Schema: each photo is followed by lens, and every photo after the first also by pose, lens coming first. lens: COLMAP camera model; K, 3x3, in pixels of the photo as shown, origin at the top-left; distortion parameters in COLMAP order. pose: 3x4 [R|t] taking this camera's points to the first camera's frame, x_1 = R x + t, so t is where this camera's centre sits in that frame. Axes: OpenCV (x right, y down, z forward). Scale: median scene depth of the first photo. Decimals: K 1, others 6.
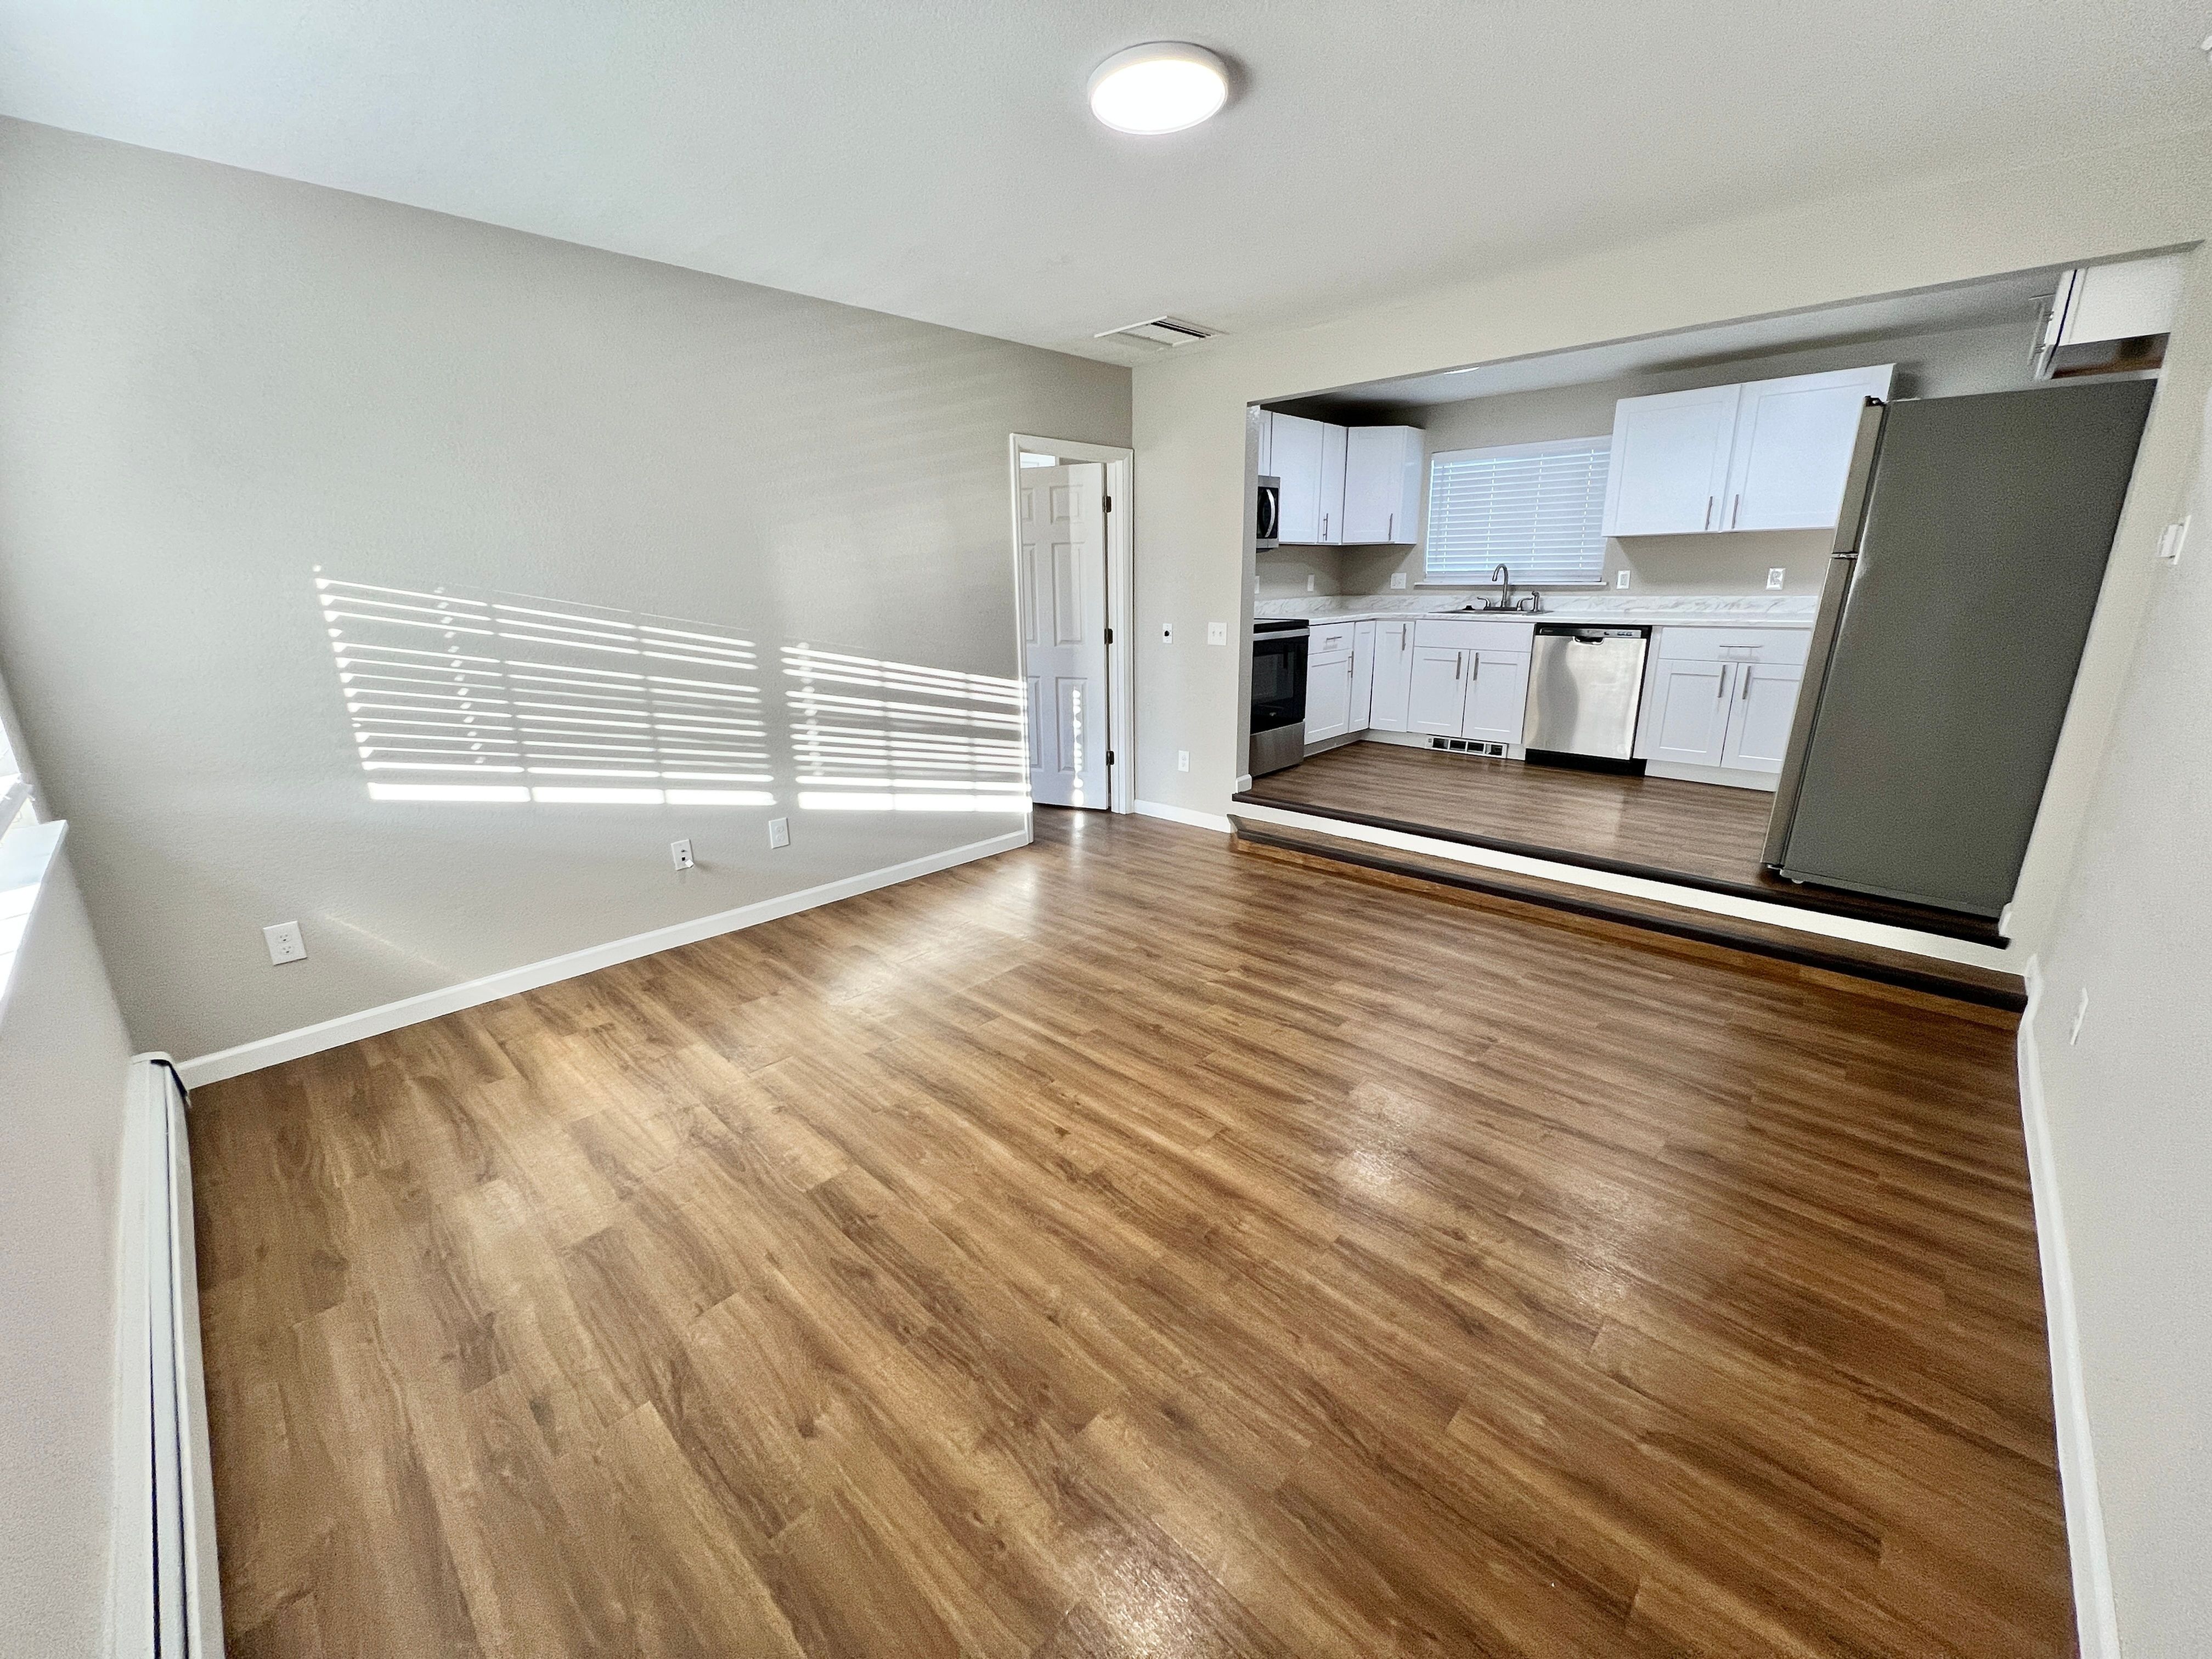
lens RADIAL K [[879.6, 0, 1097.9], [0, 879.6, 820.7], [0, 0, 1]] dist [-0.002044, -0.000056]
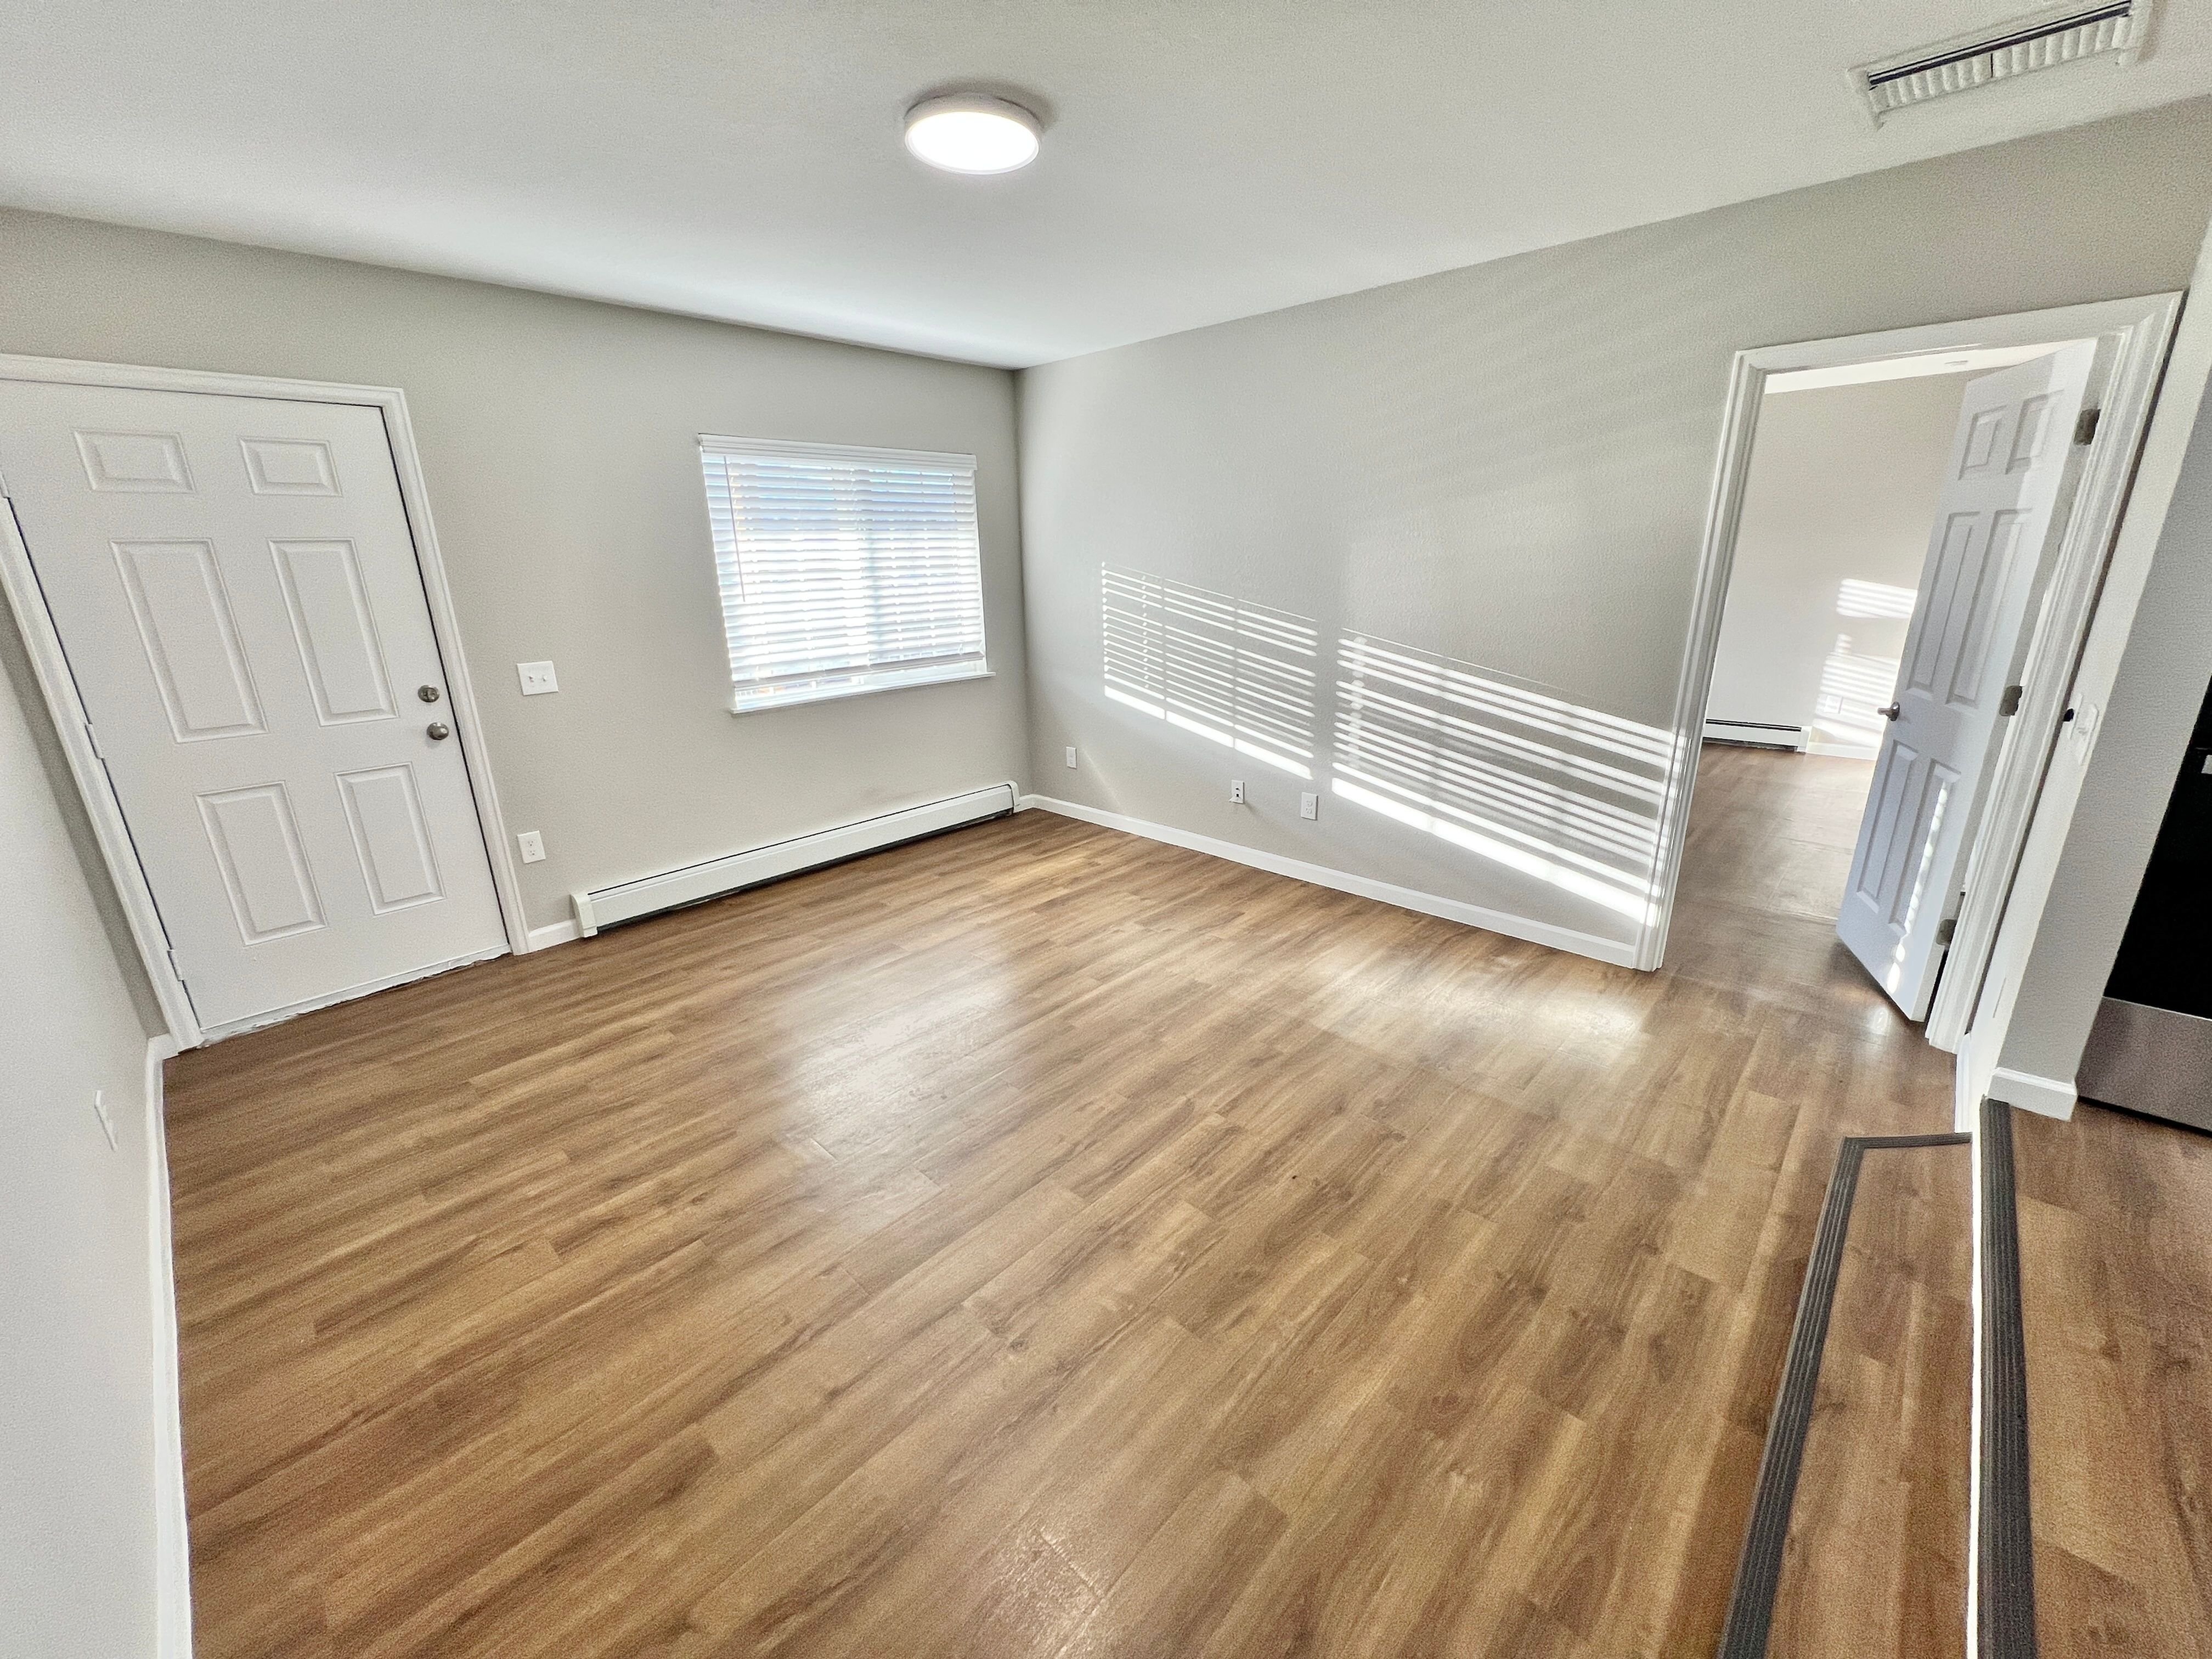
lens RADIAL K [[879.6, 0, 1097.9], [0, 879.6, 820.7], [0, 0, 1]] dist [-0.002044, -0.000056]
pose [[0.000974, 0.308892, -0.951097, 0.737056], [-0.246969, 0.921710, 0.299095, -0.249092], [0.969023, 0.234600, 0.077185, 0.712487]]
